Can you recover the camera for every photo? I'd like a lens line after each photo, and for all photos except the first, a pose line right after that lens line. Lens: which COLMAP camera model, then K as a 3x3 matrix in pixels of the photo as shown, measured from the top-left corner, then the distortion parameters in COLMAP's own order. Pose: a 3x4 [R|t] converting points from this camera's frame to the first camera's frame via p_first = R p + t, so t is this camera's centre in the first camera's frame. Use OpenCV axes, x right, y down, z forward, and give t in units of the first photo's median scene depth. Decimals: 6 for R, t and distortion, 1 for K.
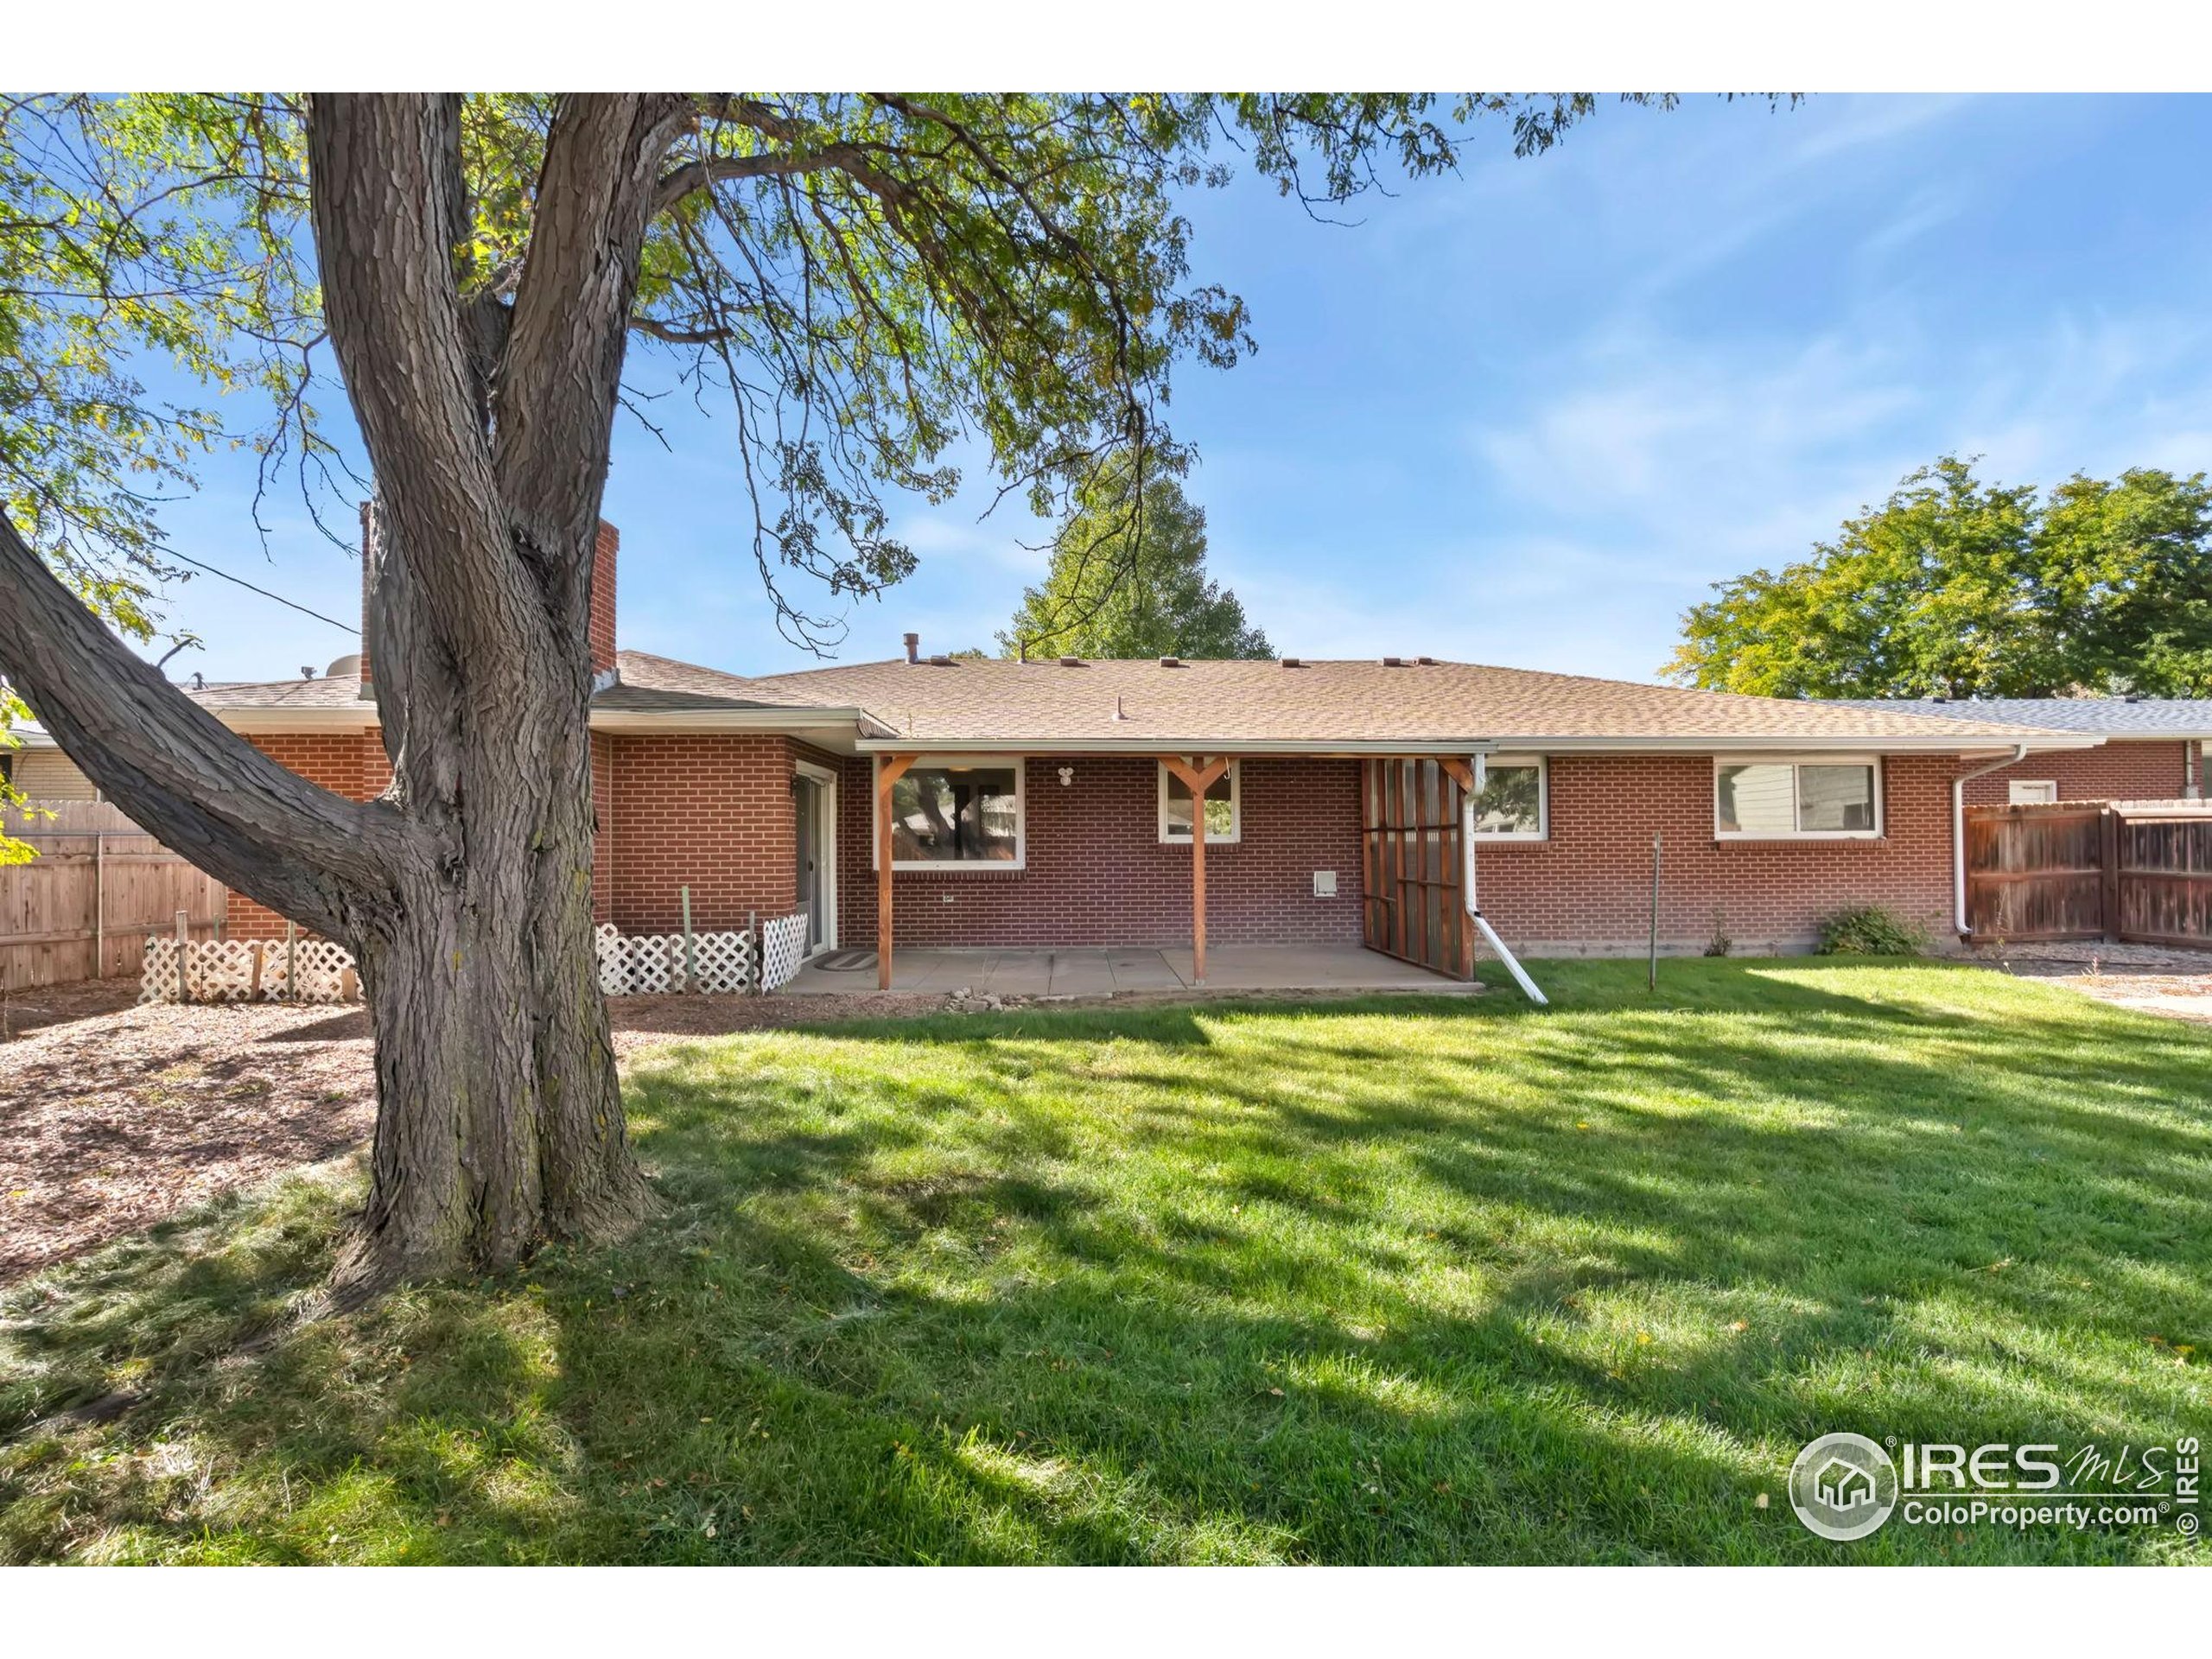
lens RADIAL K [[1022.0, 0, 1120.5], [0, 1022.0, 843.2], [0, 0, 1]] dist [0.002059, 0.000519]
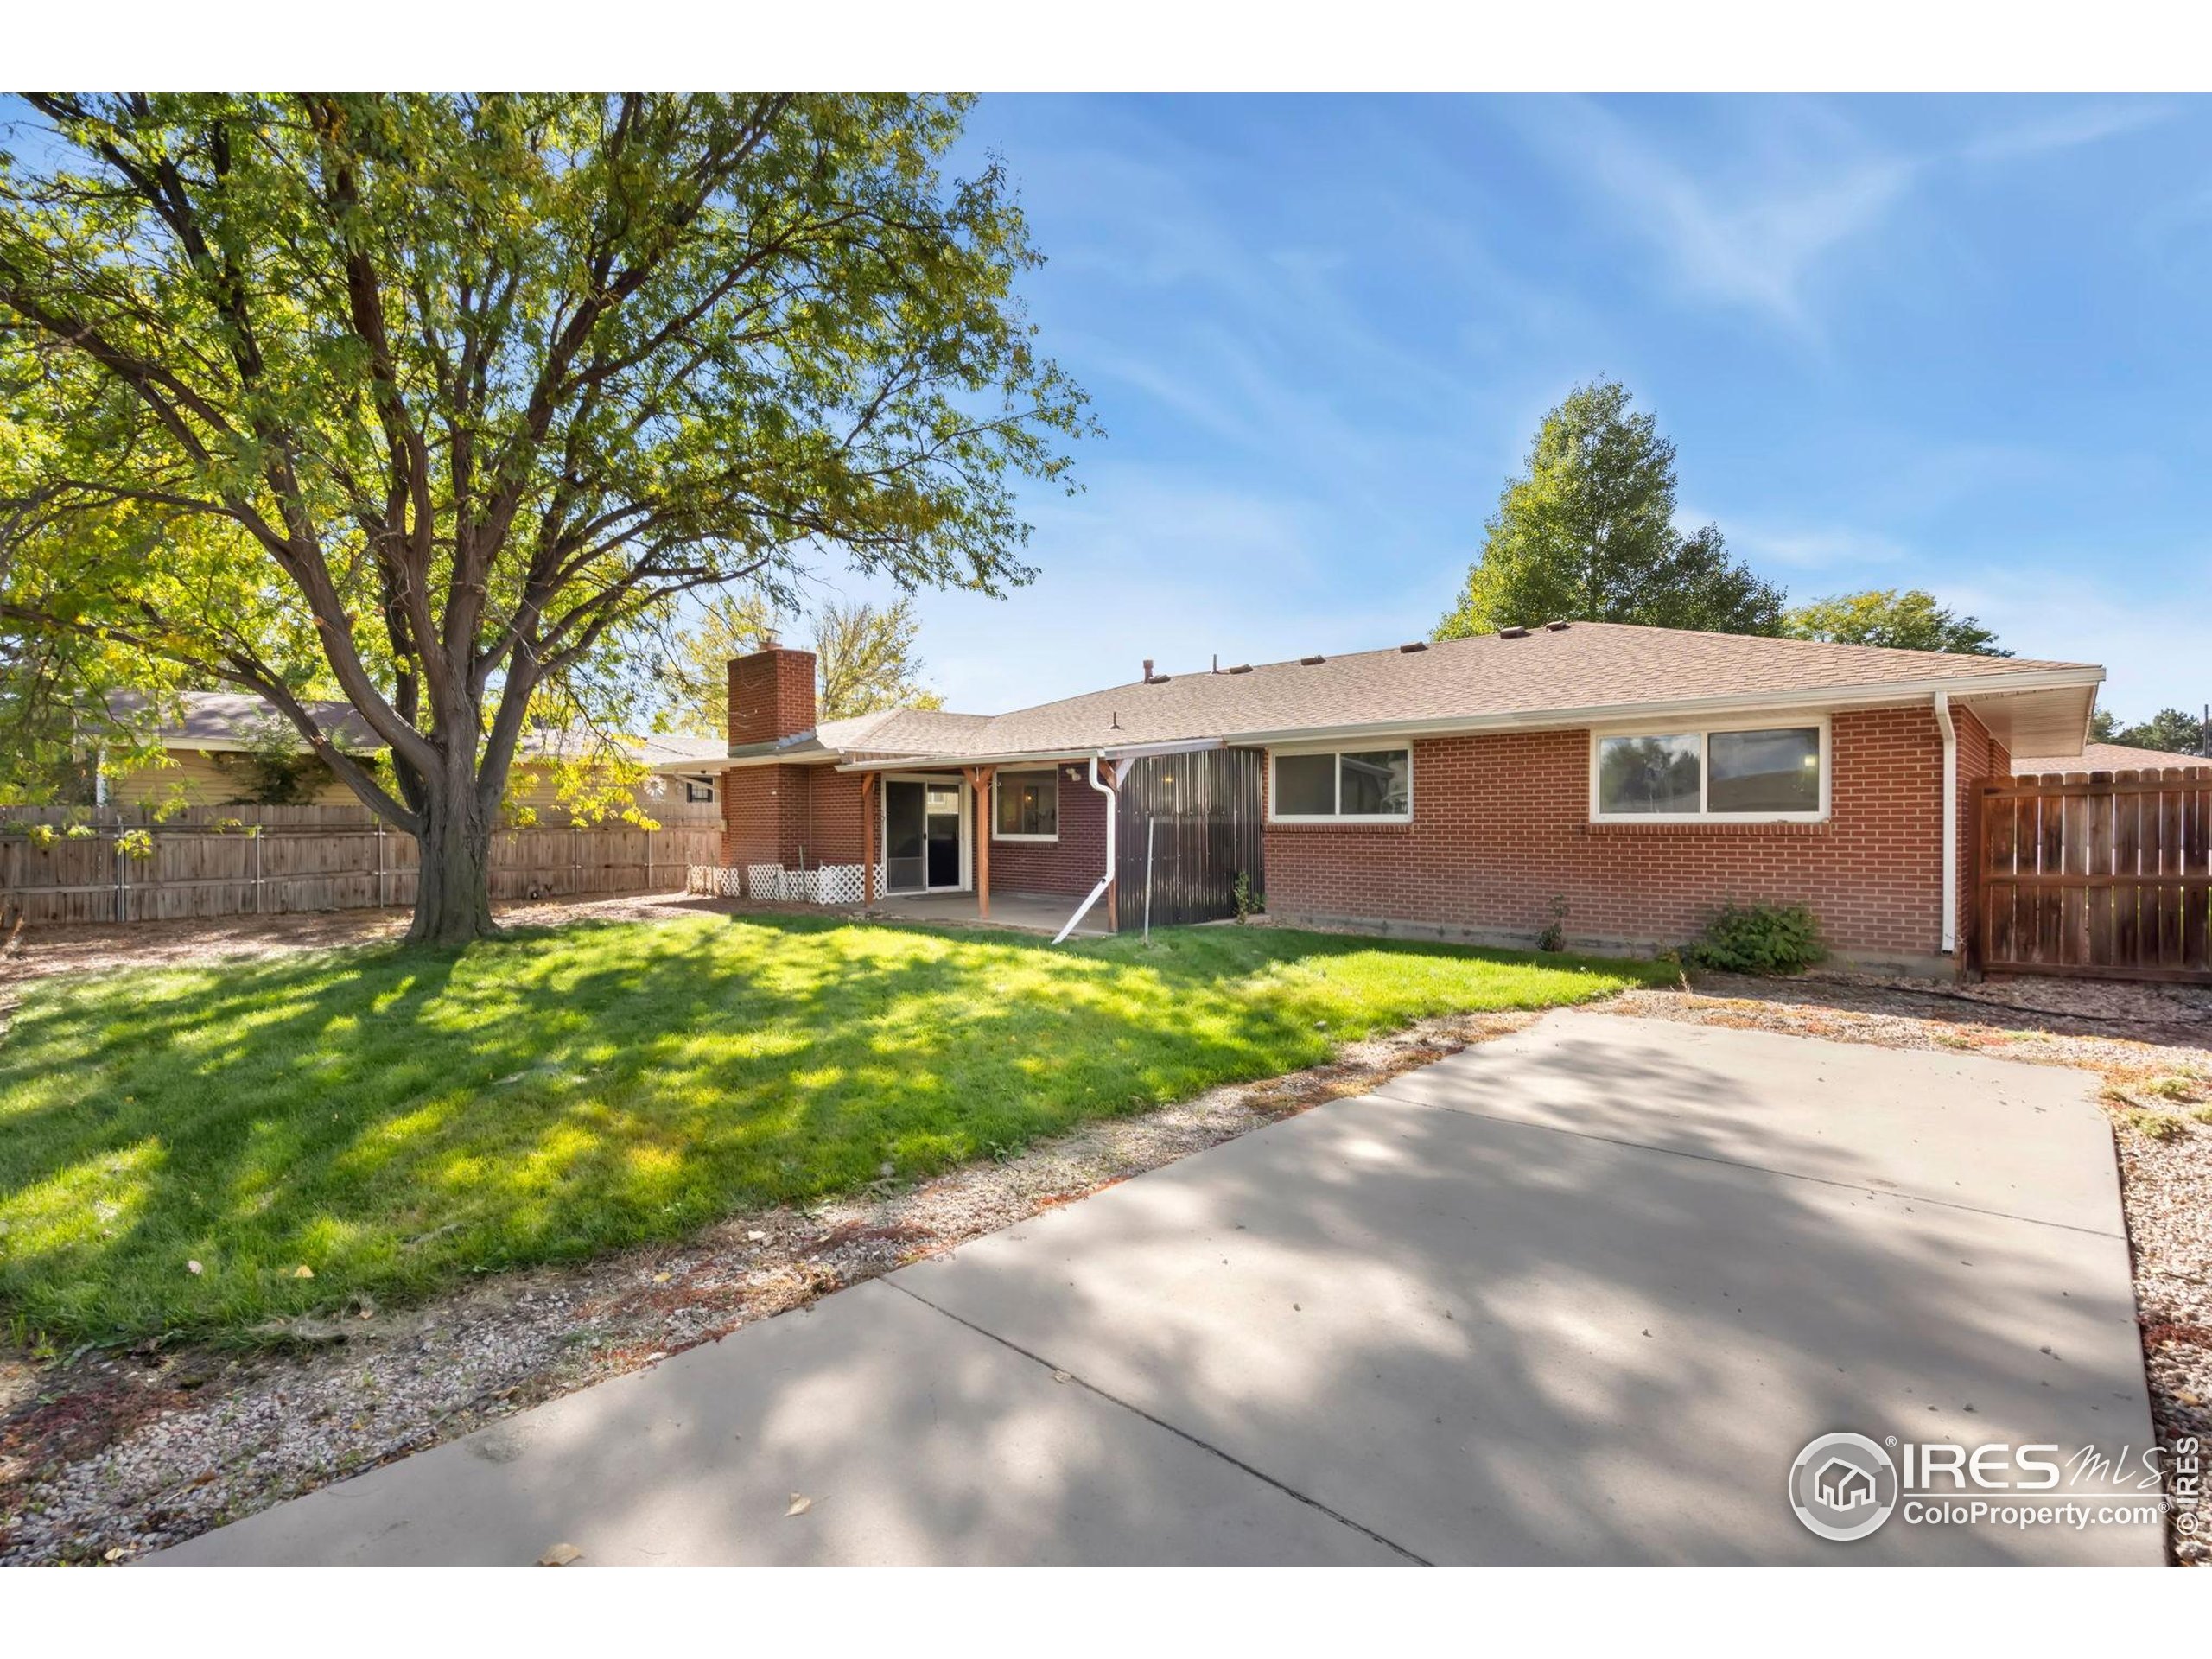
lens RADIAL K [[1022.0, 0, 1120.5], [0, 1022.0, 843.2], [0, 0, 1]] dist [0.002059, 0.000519]
pose [[0.691645, 0.020428, -0.721949, 0.932464], [0.000803, 0.999578, 0.029053, -0.011533], [0.722237, -0.020674, 0.691336, 0.085601]]
